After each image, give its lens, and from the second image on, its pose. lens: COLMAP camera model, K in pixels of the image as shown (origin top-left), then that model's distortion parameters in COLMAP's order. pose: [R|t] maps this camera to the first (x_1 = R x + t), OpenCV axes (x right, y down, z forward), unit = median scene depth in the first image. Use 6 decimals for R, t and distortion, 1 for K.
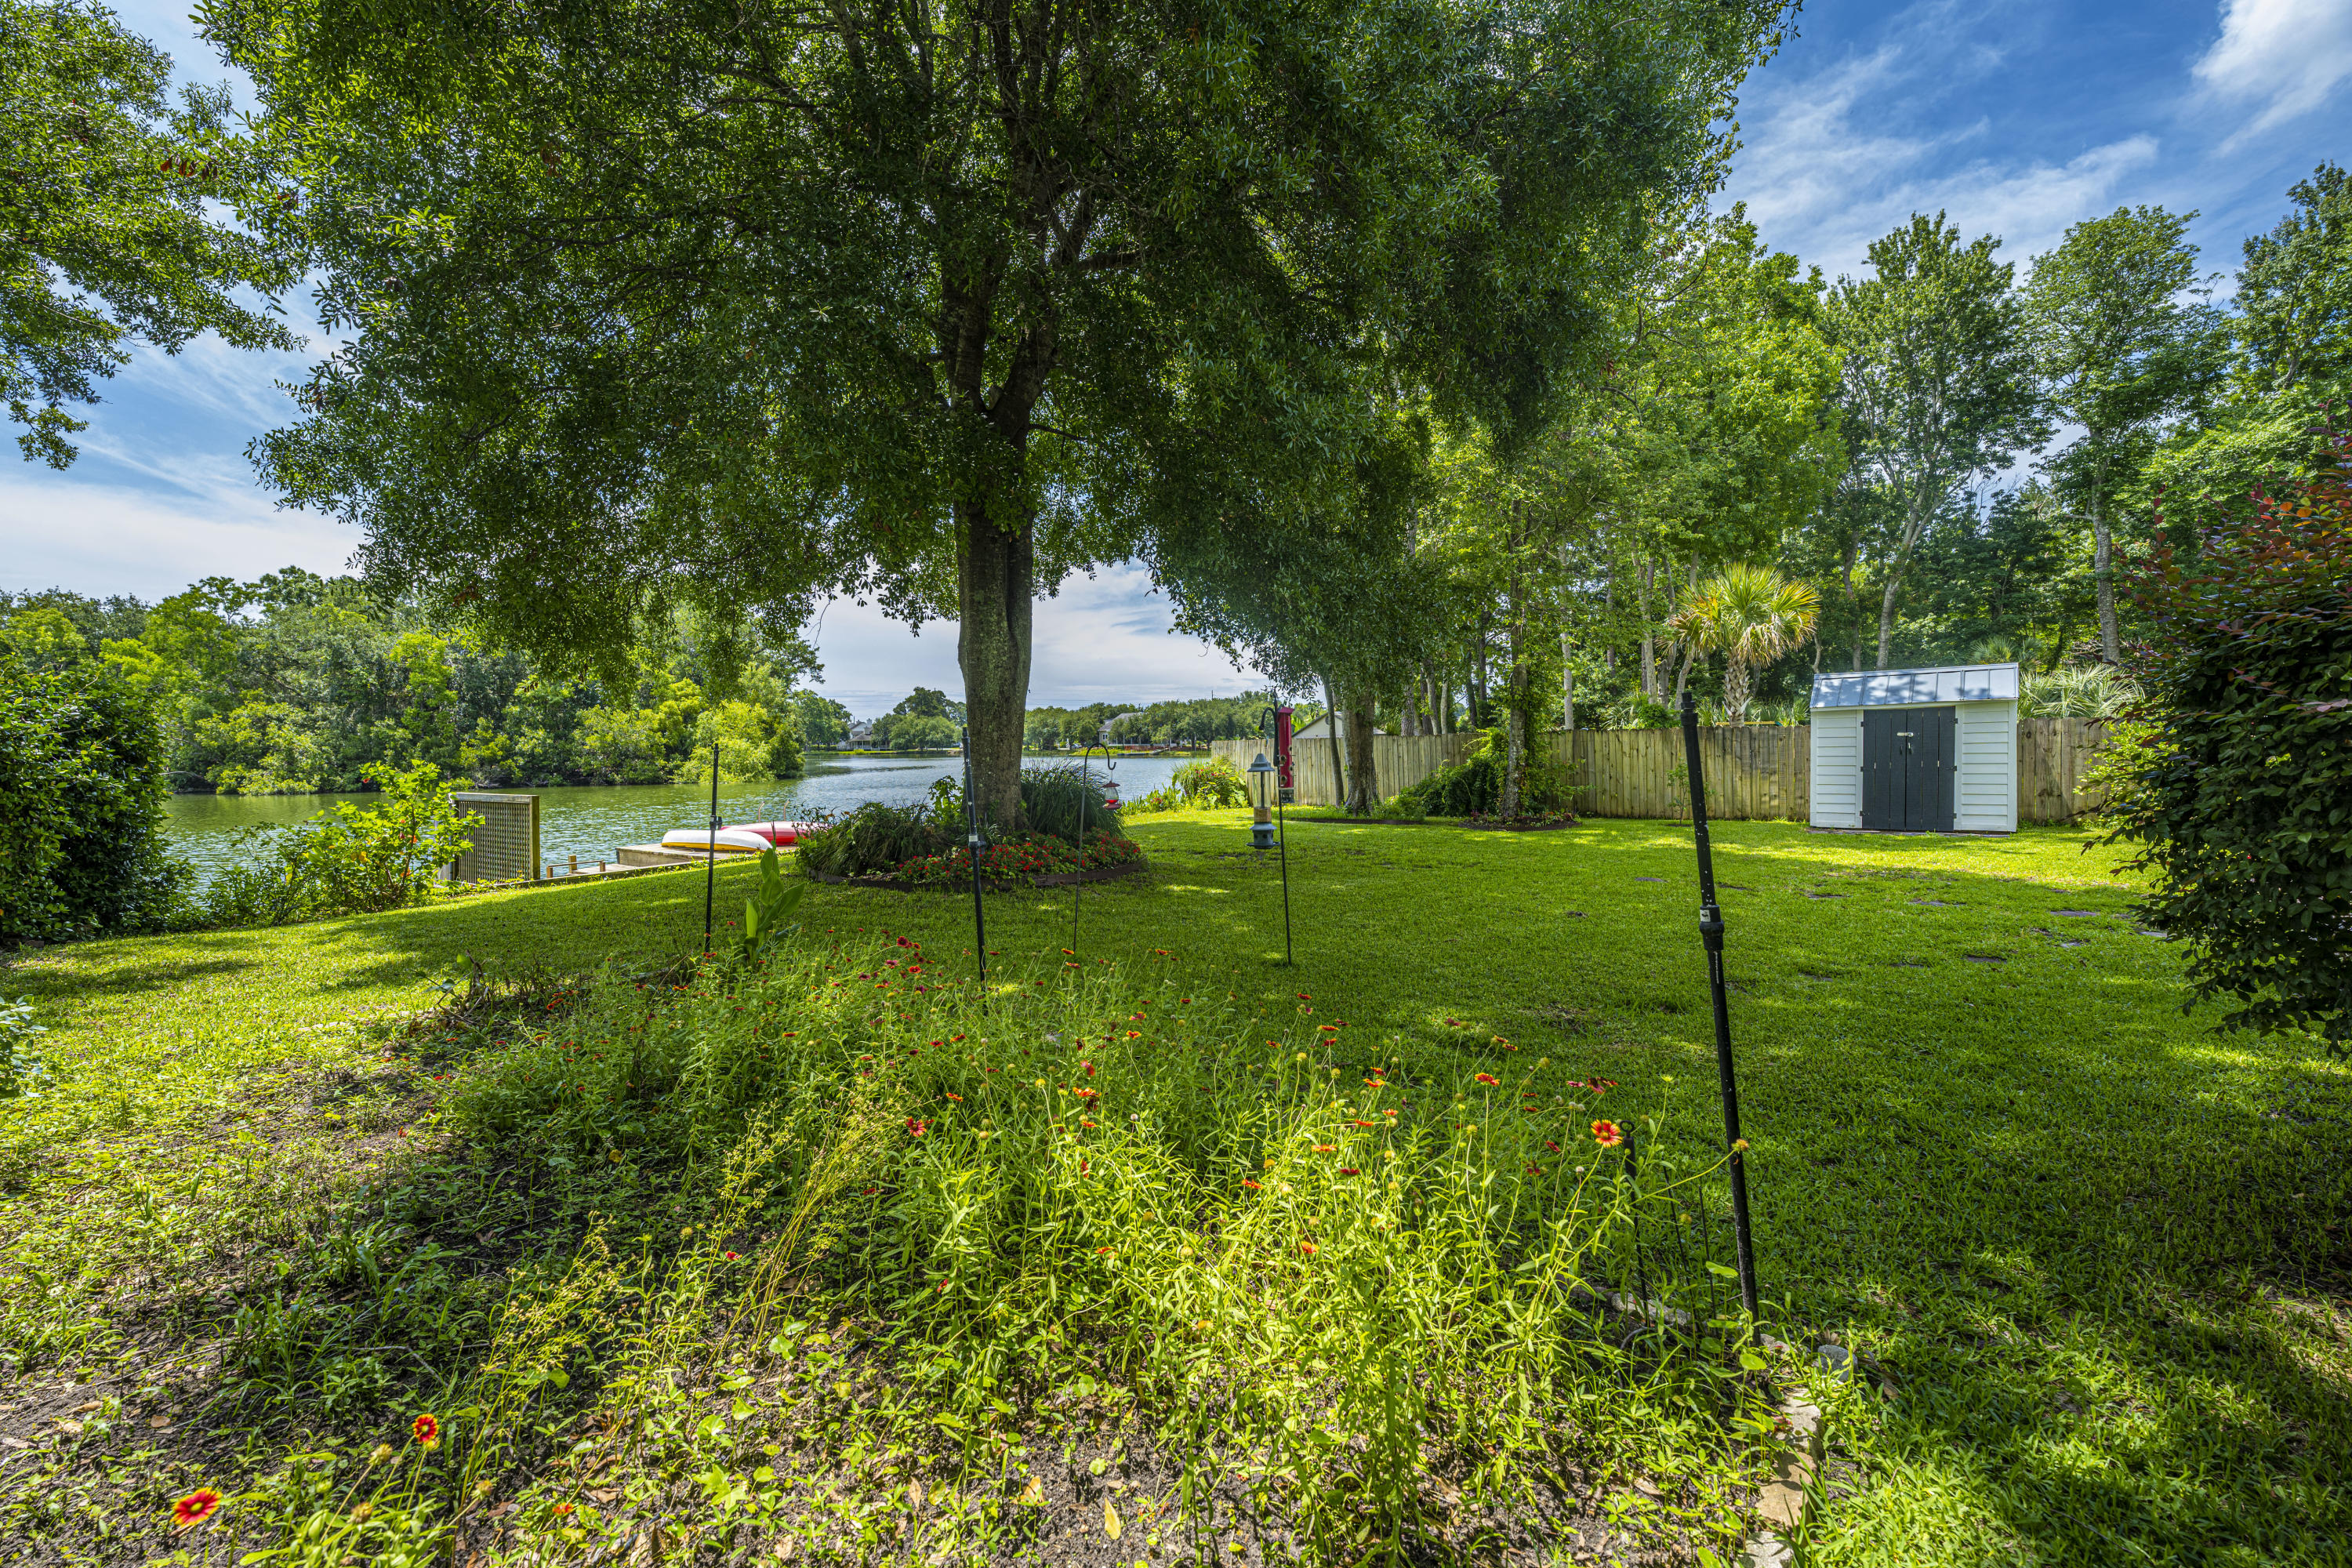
lens RADIAL K [[967.4, 0, 1173.7], [0, 967.4, 784.0], [0, 0, 1]] dist [0.000235, 0.000004]
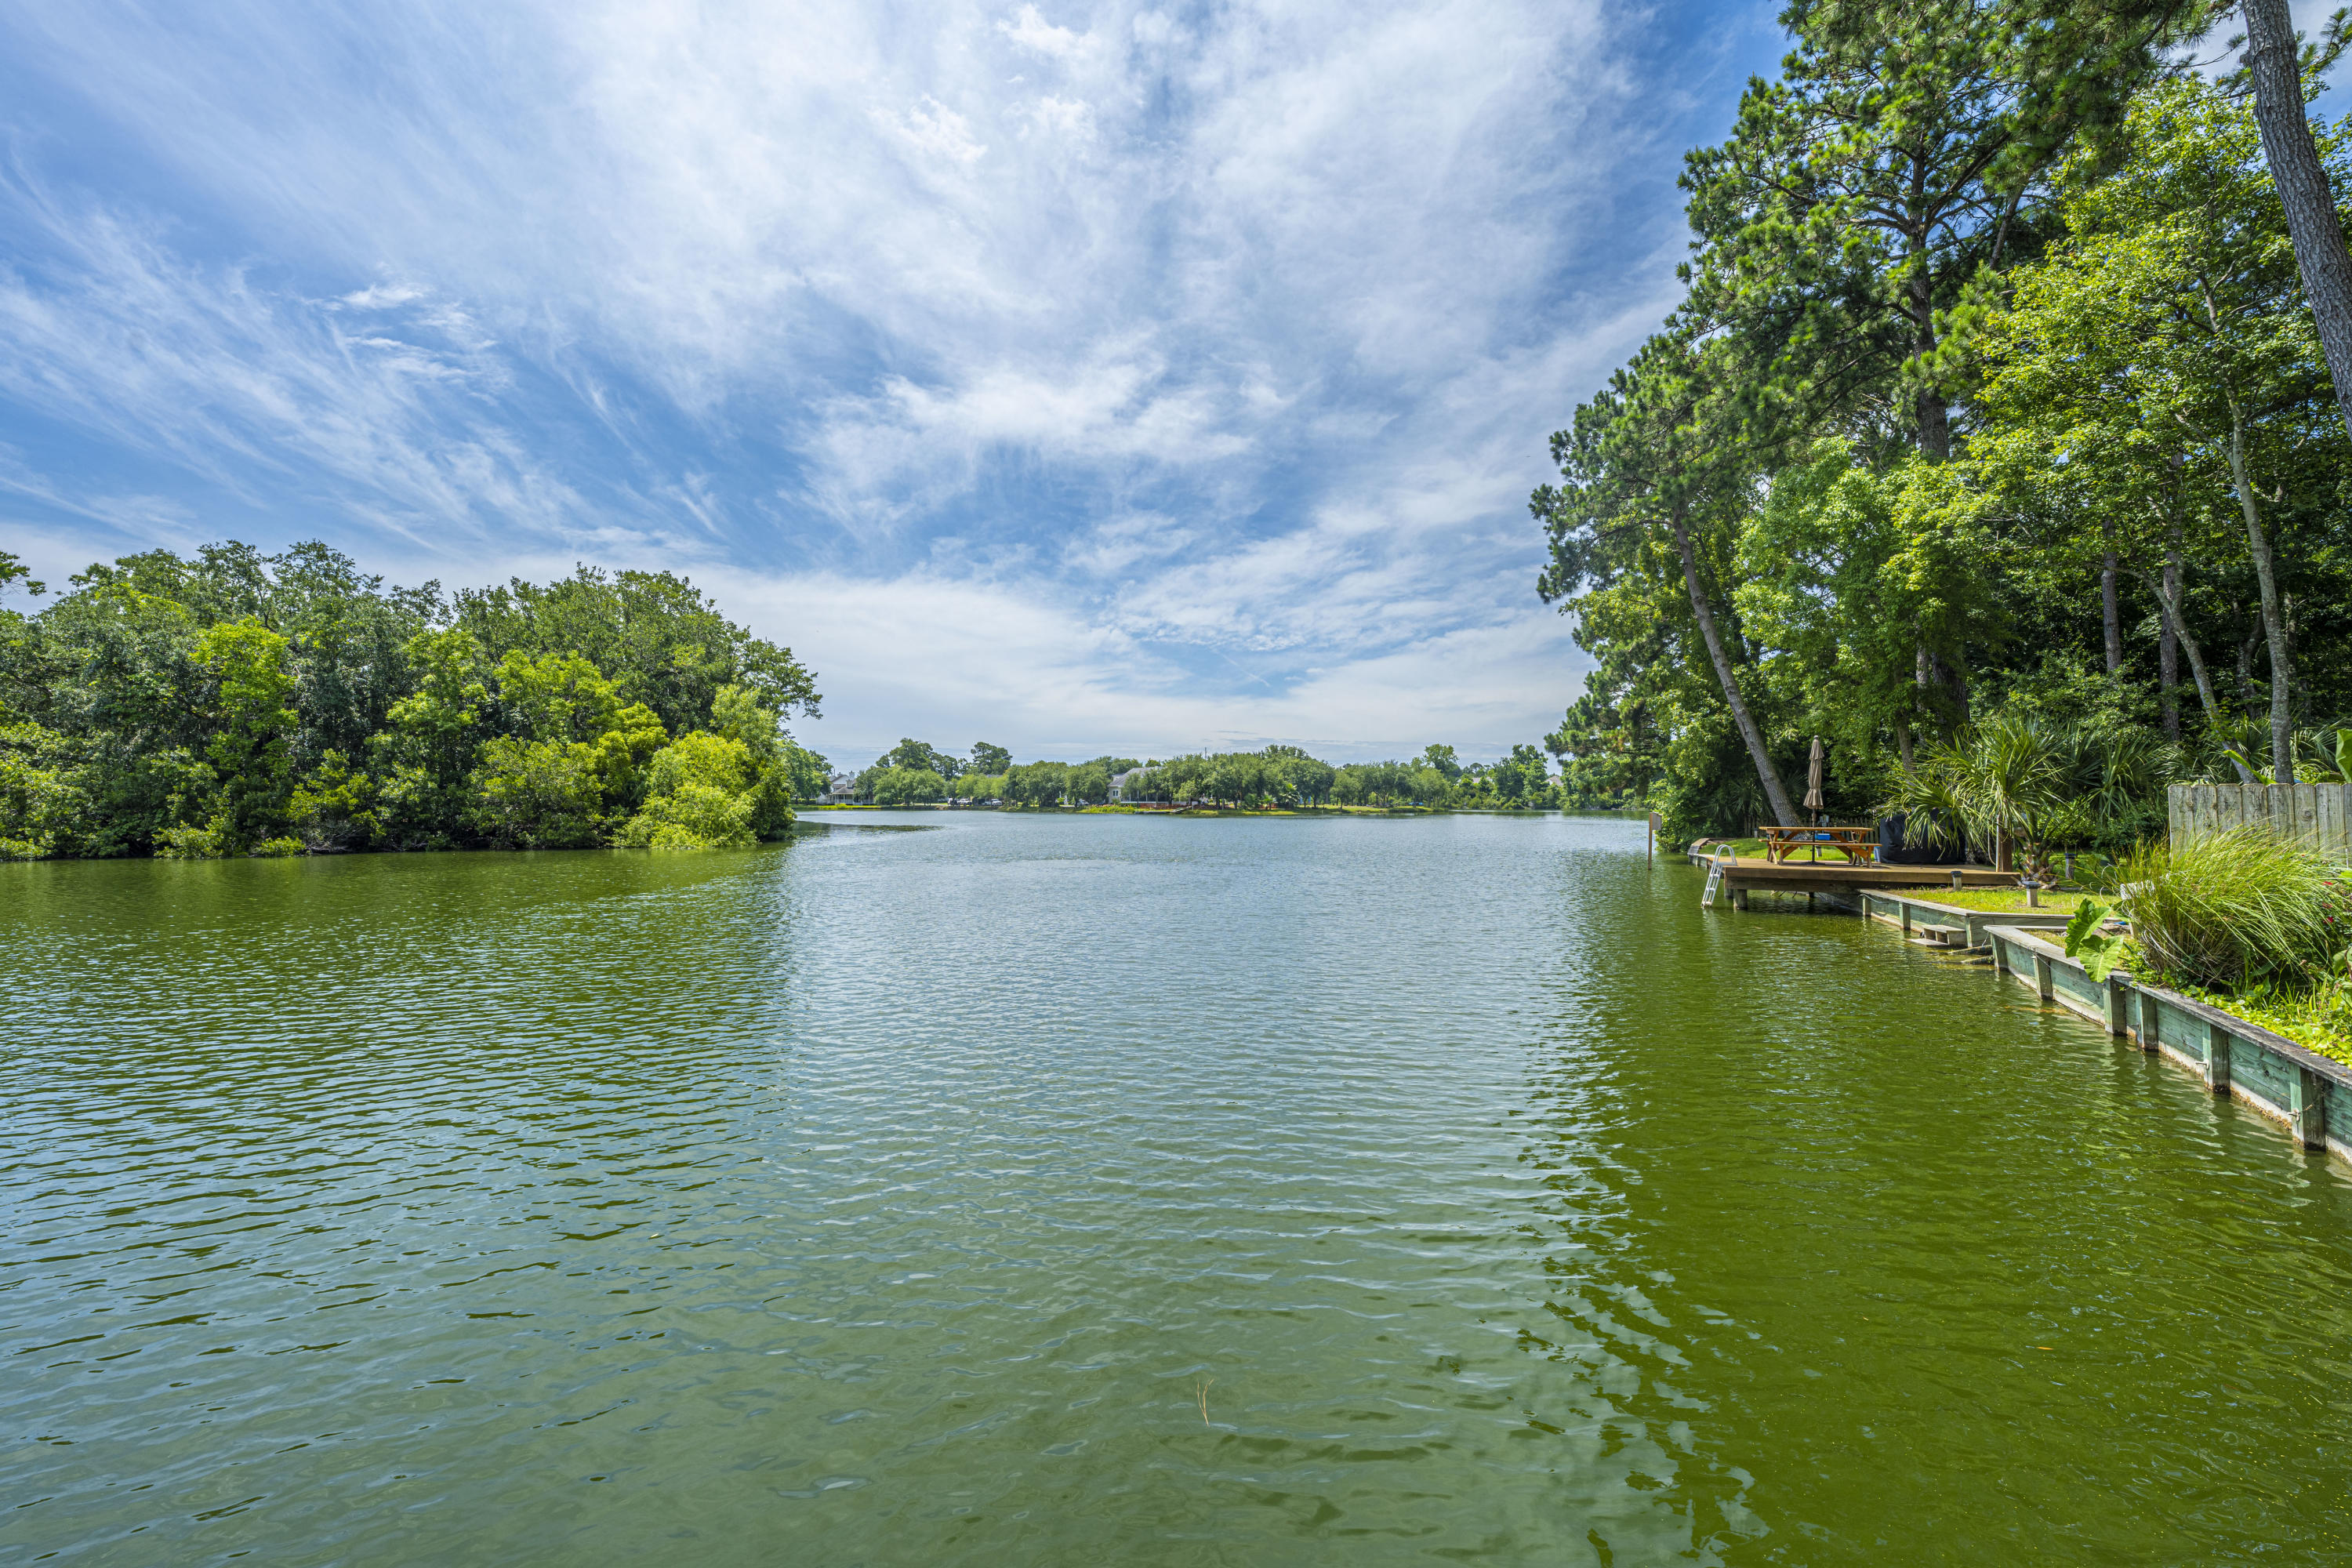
lens RADIAL K [[967.4, 0, 1167.5], [0, 967.4, 795.8], [0, 0, 1]] dist [0.000235, 0.000004]
pose [[0.999777, 0.013124, 0.016548, -0.128204], [-0.012313, 0.998764, -0.048156, -0.009414], [-0.017160, 0.047942, 0.998703, 0.293804]]
